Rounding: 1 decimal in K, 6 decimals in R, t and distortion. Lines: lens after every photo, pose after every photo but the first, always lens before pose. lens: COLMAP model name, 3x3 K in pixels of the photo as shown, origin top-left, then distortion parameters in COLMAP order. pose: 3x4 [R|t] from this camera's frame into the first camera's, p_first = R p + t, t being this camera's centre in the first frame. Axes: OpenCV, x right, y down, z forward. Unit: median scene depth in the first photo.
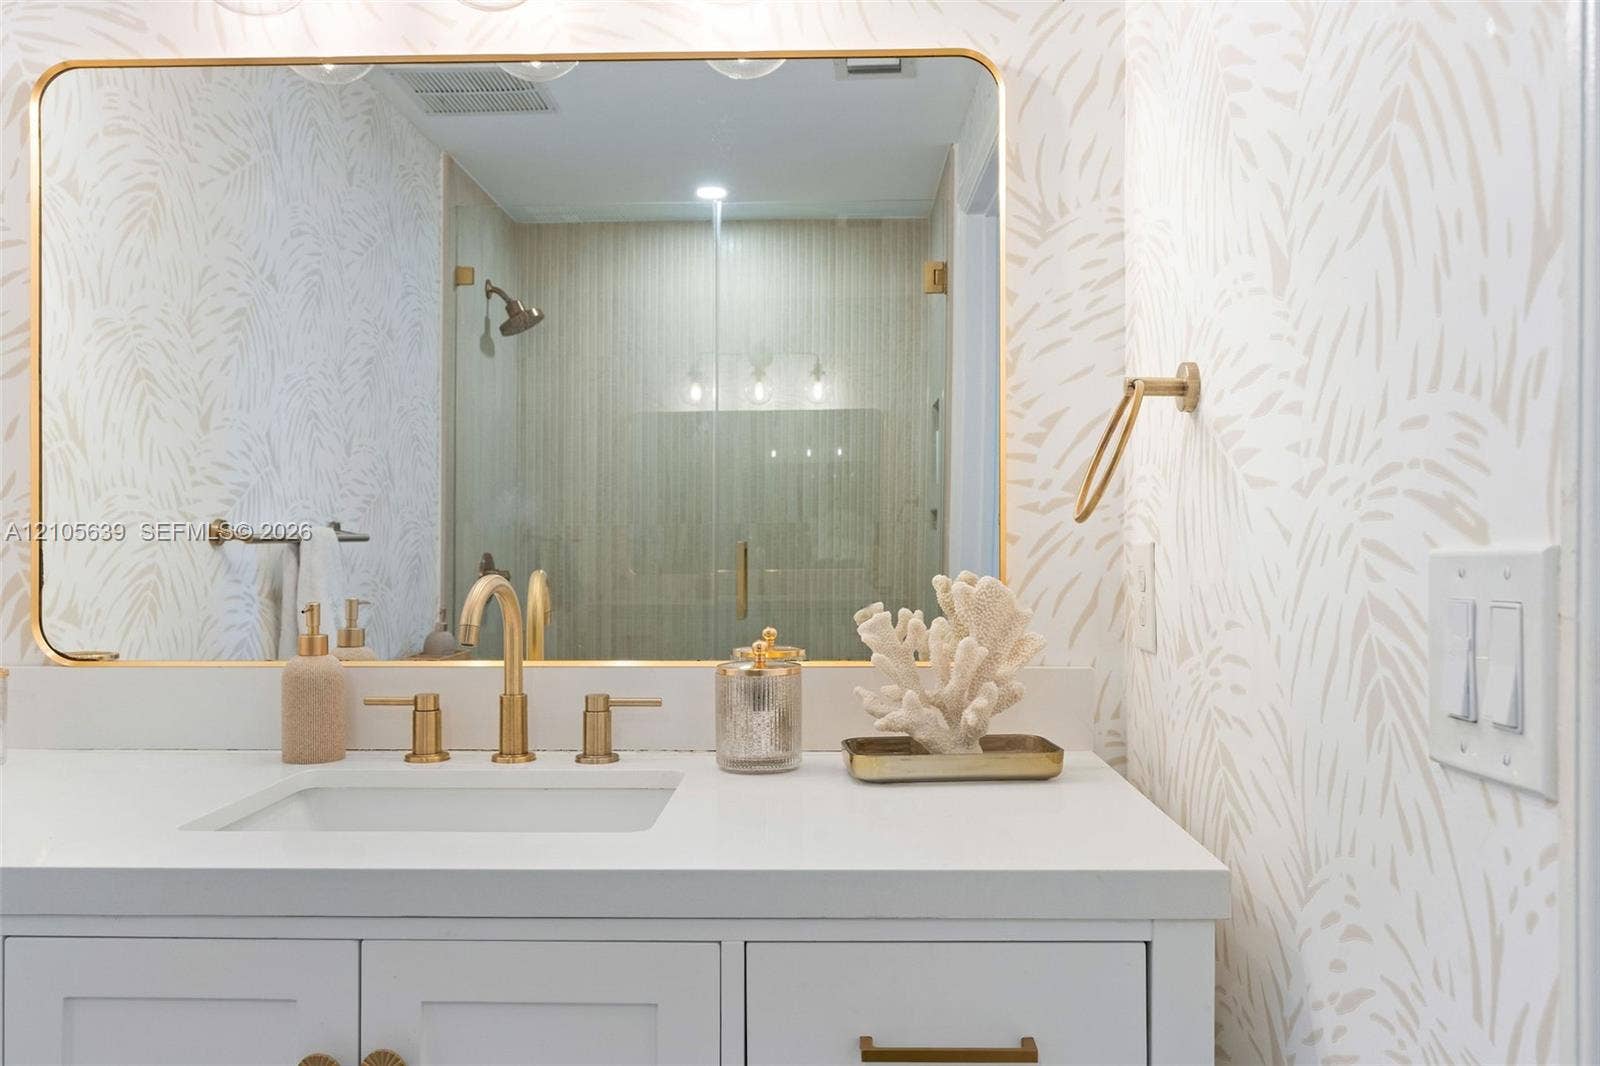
lens RADIAL K [[1309.5, 0, 799.9], [0, 1309.5, 556.6], [0, 0, 1]] dist [0.006571, 0.000362]
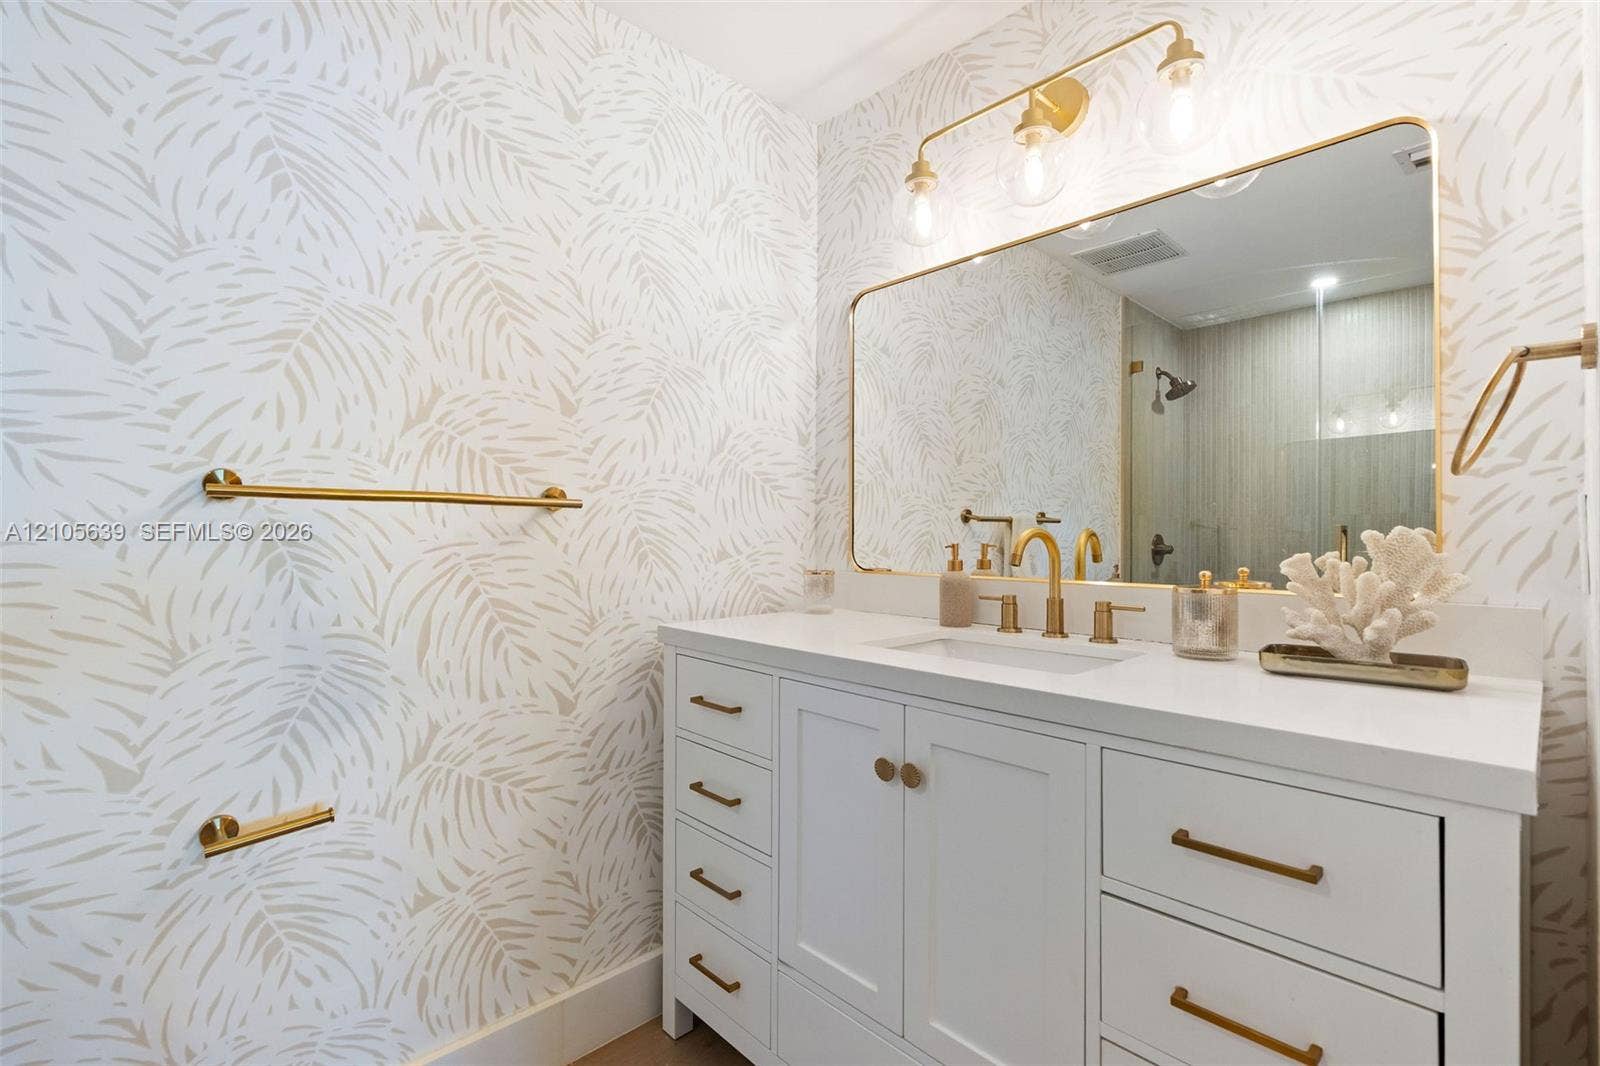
lens RADIAL K [[728.0, 0, 795.0], [0, 728.0, 542.2], [0, 0, 1]] dist [-0.000011, 0.000860]
pose [[0.705910, 0.010754, -0.708220, 0.213901], [-0.015295, 0.999883, -0.000063, 0.036683], [0.708137, 0.010876, 0.705992, 0.081258]]
